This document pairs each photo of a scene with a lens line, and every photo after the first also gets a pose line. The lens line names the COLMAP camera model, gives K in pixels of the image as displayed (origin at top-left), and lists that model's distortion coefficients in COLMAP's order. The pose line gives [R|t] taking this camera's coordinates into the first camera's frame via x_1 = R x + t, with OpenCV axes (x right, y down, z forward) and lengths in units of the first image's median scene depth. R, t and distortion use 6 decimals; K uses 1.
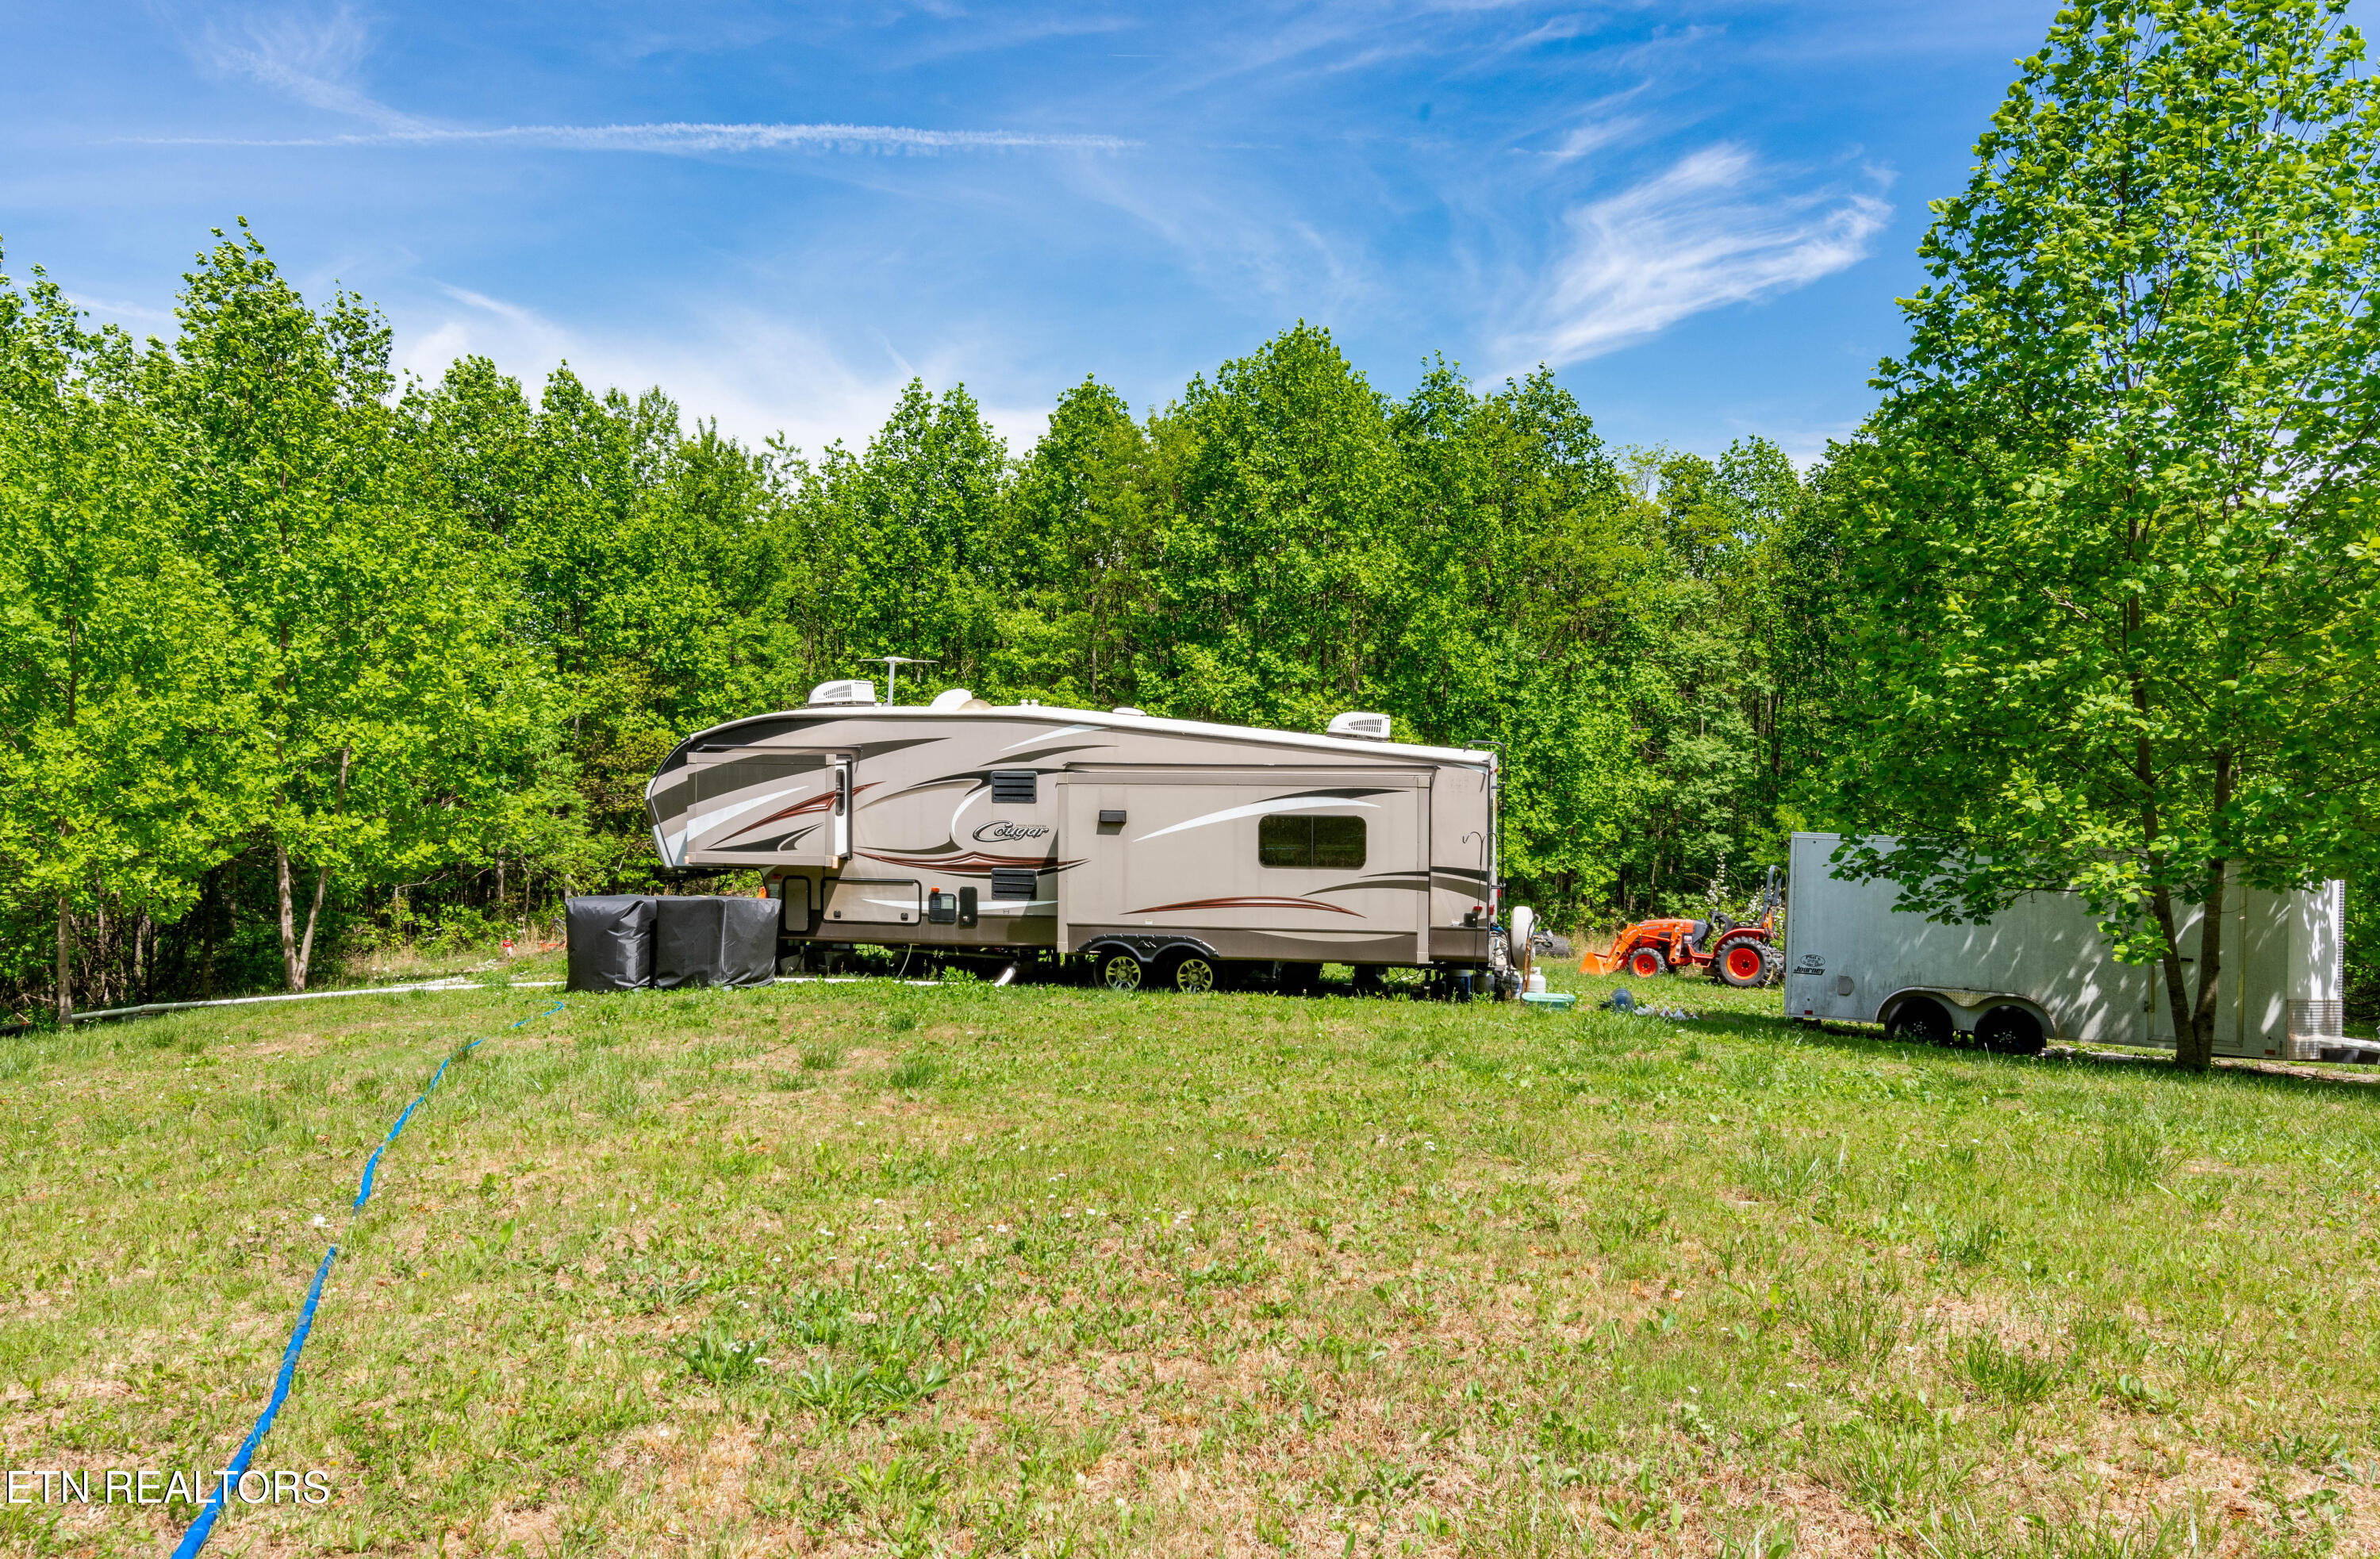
lens RADIAL K [[1751.8, 0, 1190.0], [0, 1751.8, 779.5], [0, 0, 1]] dist [-0.001451, -0.000059]
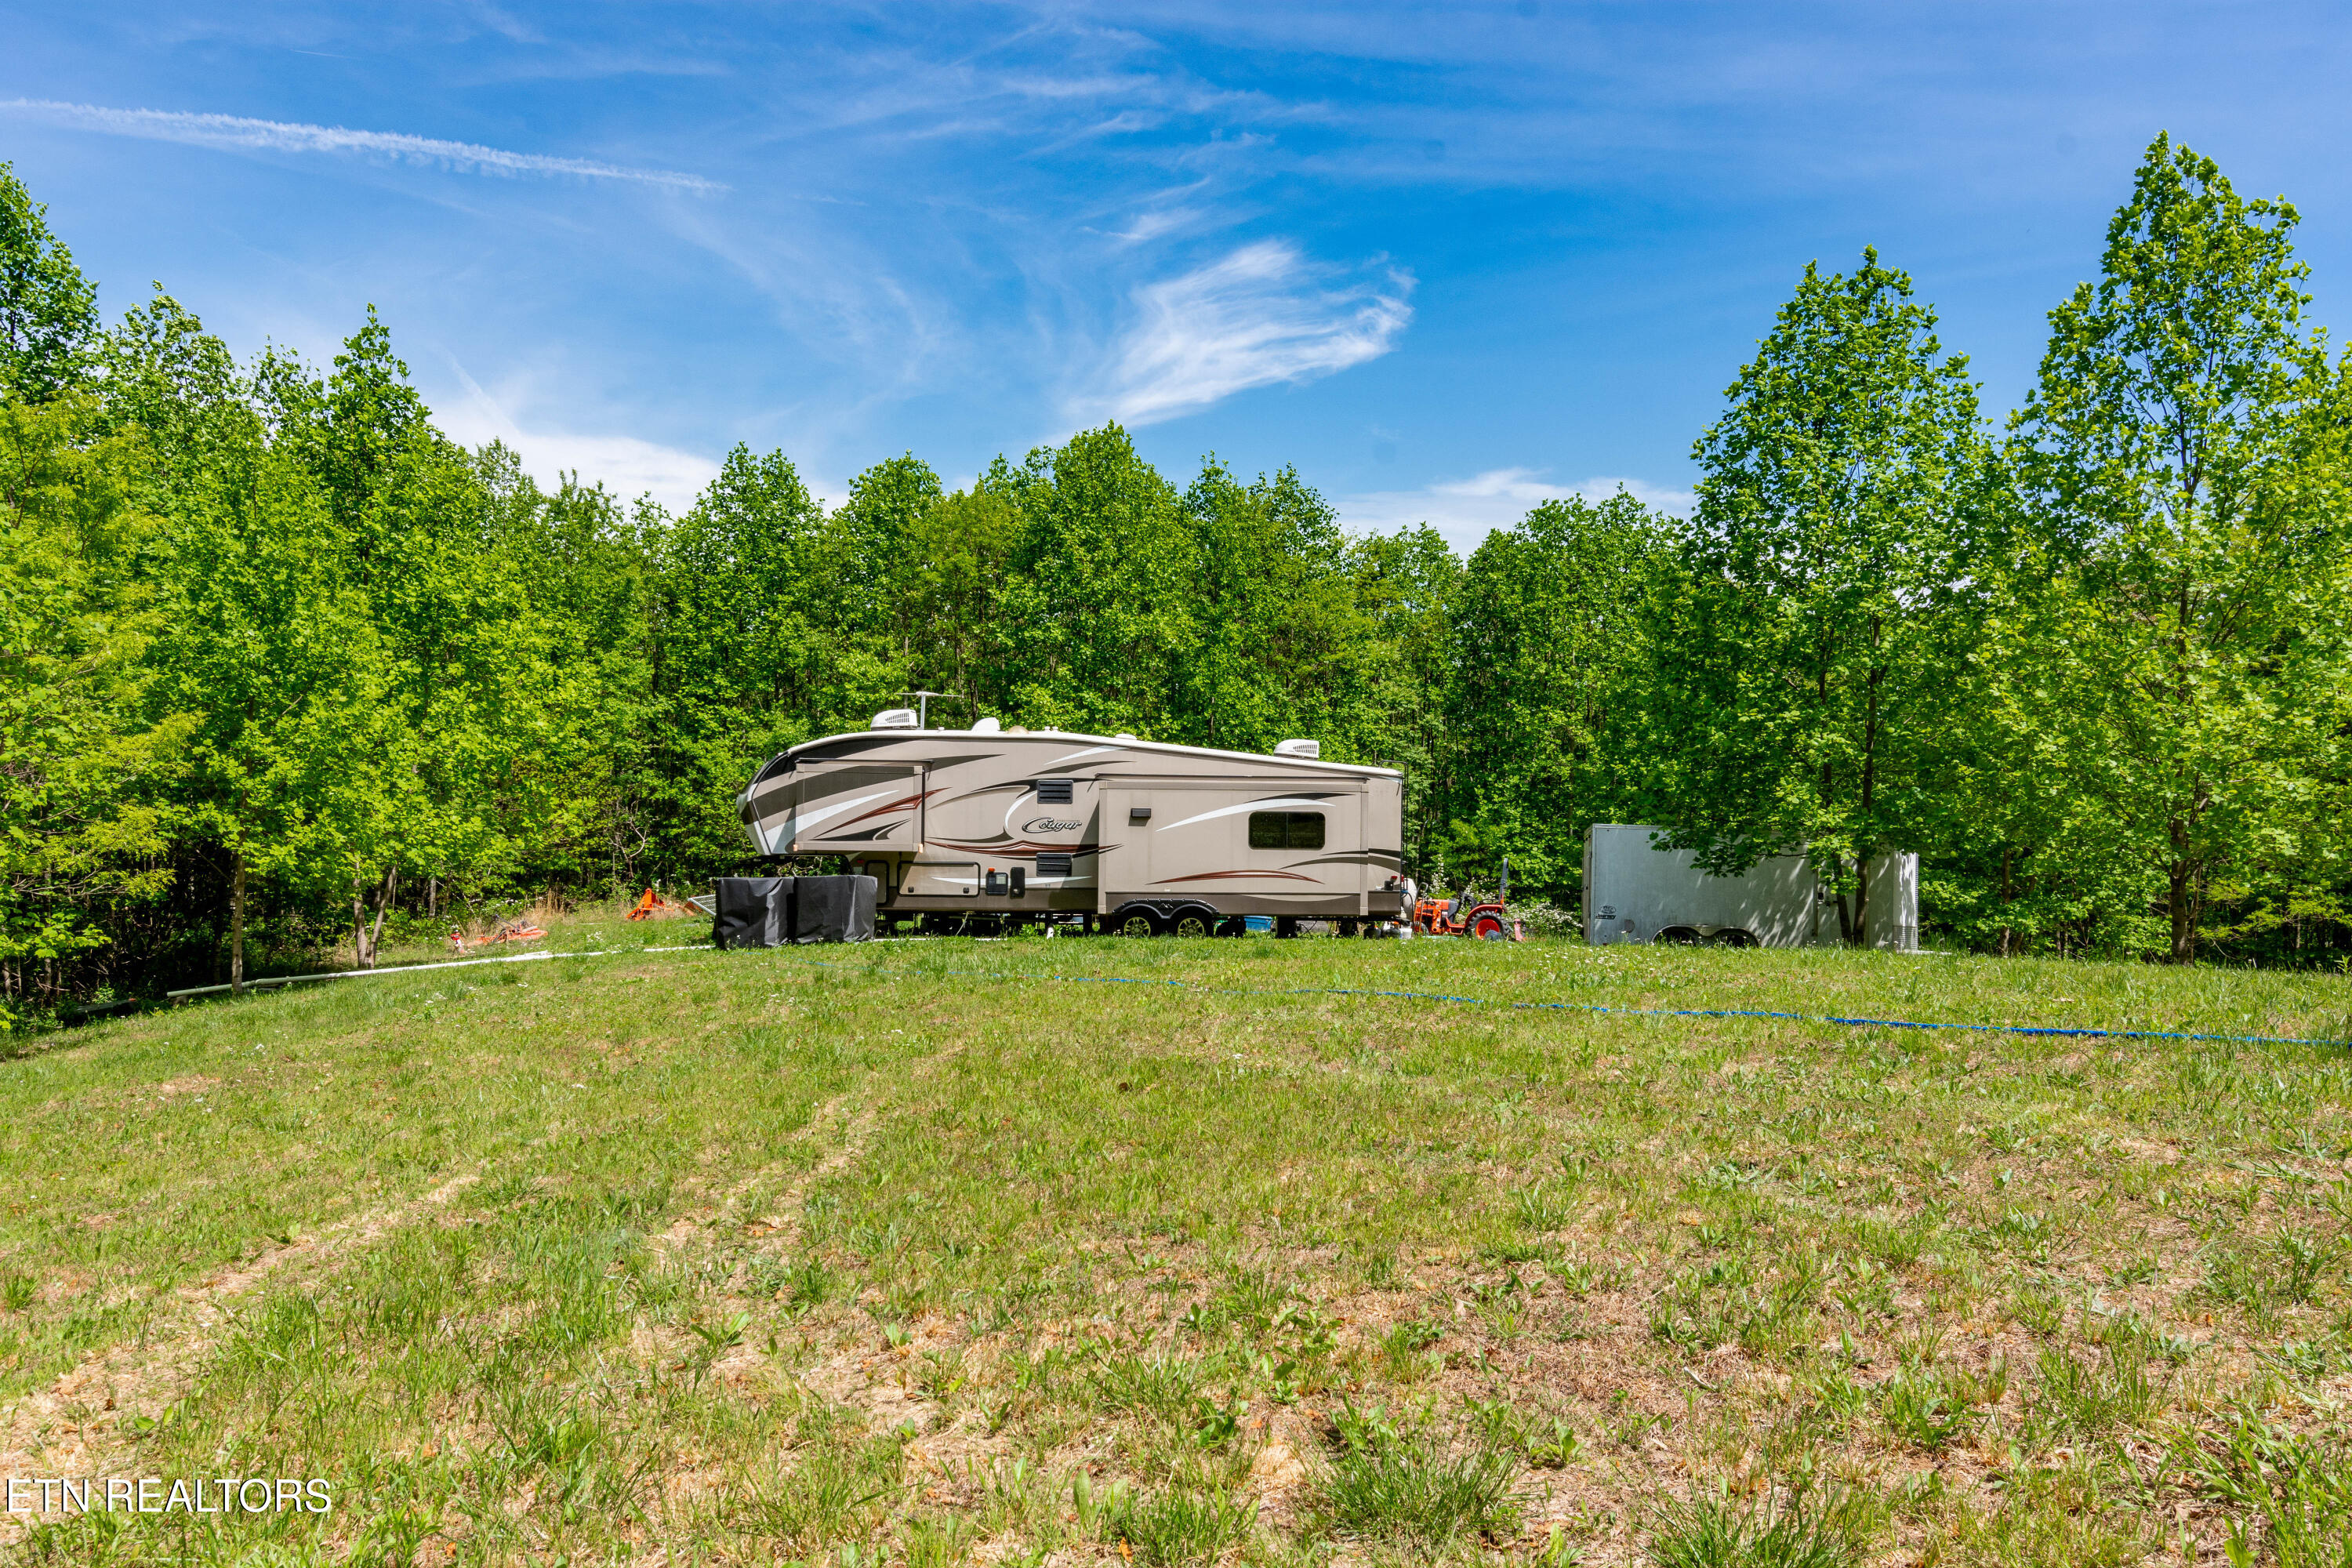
lens RADIAL K [[1690.4, 0, 1176.0], [0, 1690.4, 784.0], [0, 0, 1]] dist [0.034063, -0.028877]
pose [[0.965454, 0.006397, 0.260495, -0.205916], [-0.002350, 0.999872, -0.015846, 0.011087], [-0.260563, 0.014686, 0.965345, -0.158855]]
